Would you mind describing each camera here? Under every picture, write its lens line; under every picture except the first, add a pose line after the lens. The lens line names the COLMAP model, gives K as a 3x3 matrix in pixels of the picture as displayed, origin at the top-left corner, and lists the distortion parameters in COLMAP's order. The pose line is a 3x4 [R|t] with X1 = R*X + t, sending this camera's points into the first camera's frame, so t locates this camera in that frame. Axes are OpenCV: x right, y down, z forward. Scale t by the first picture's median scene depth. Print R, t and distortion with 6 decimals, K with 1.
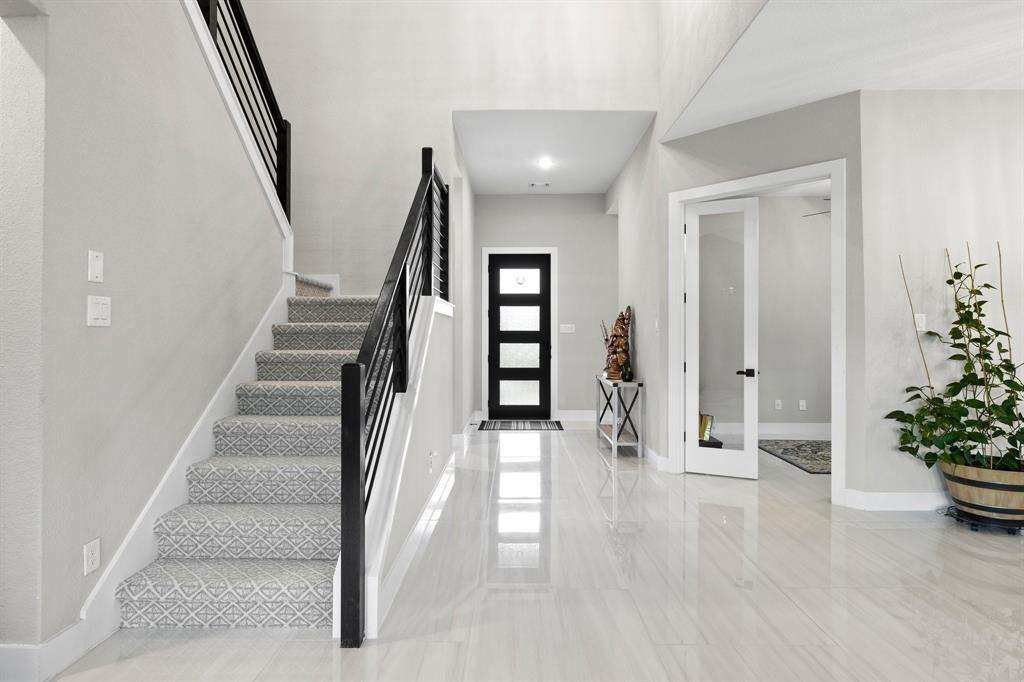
lens RADIAL K [[572.3, 0, 511.3], [0, 572.3, 331.4], [0, 0, 1]] dist [0.001535, 0.000401]
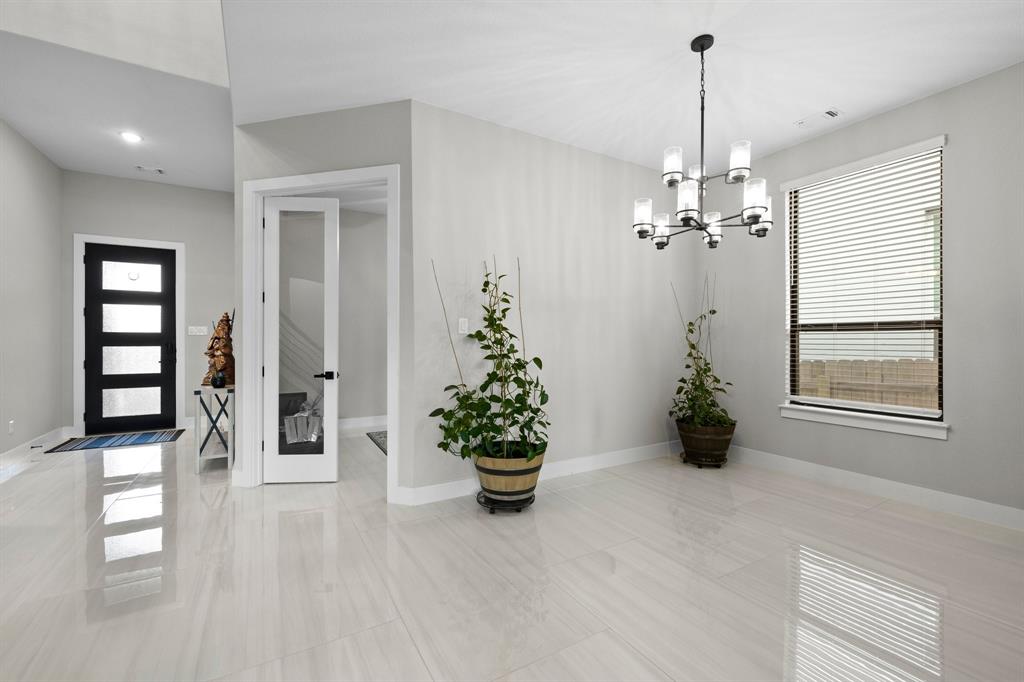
lens RADIAL K [[434.3, 0, 513.3], [0, 434.3, 340.5], [0, 0, 1]] dist [0.001234, 0.001223]
pose [[0.860200, -0.001197, 0.509956, 0.294603], [-0.004860, 0.999933, 0.010545, 0.002456], [-0.509934, -0.011549, 0.860136, 0.184310]]
